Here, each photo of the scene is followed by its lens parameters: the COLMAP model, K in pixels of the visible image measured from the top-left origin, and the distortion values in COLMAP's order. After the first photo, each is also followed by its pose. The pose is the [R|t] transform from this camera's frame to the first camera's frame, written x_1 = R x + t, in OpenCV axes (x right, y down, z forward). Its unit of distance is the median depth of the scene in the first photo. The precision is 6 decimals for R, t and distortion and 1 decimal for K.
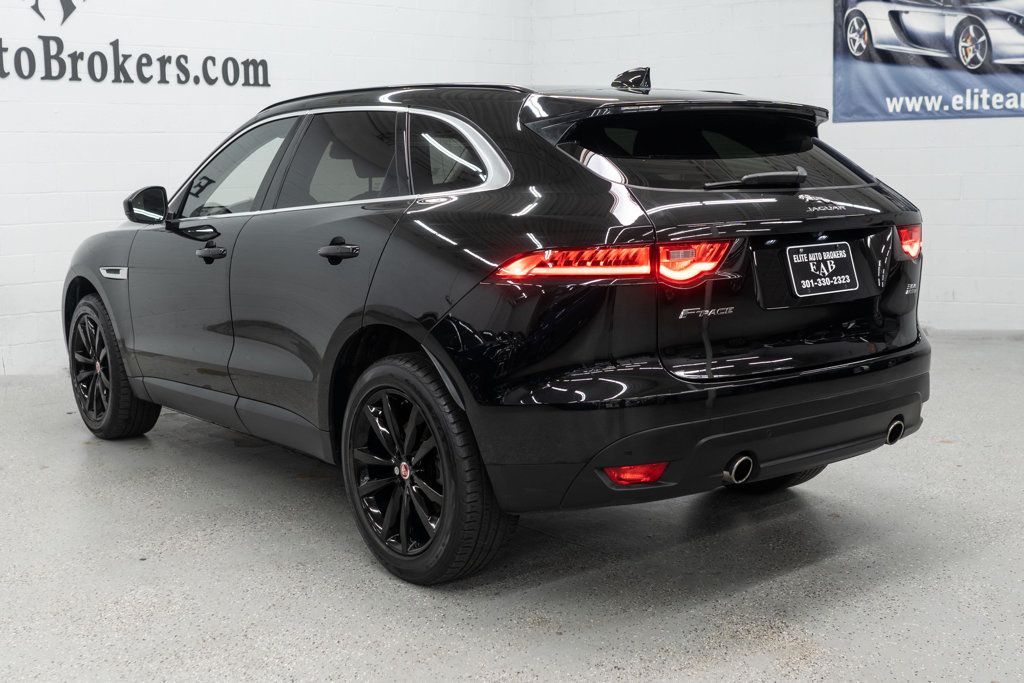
lens RADIAL K [[1213.3, 0, 512.0], [0, 1213.3, 341.5], [0, 0, 1]] dist [-0.019012, -0.000616]
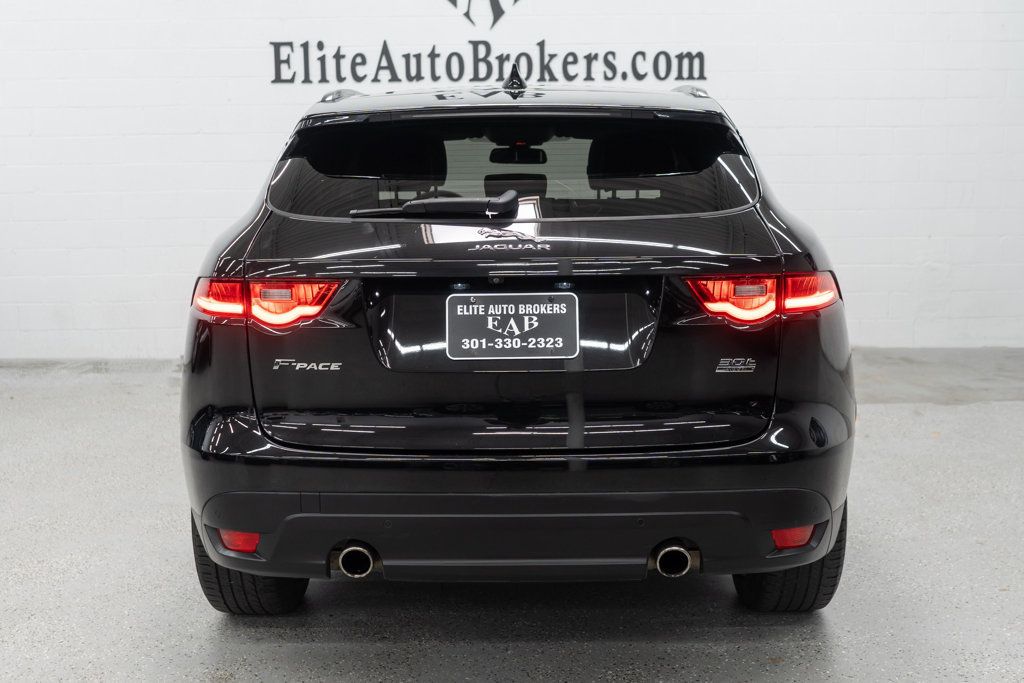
lens RADIAL K [[1213.3, 0, 512.0], [0, 1213.3, 341.5], [0, 0, 1]] dist [-0.019012, -0.000616]
pose [[0.777665, 0.100863, -0.620535, 0.328977], [-0.093139, 0.994638, 0.044947, -0.038134], [0.621741, 0.022843, 0.782890, 0.182137]]
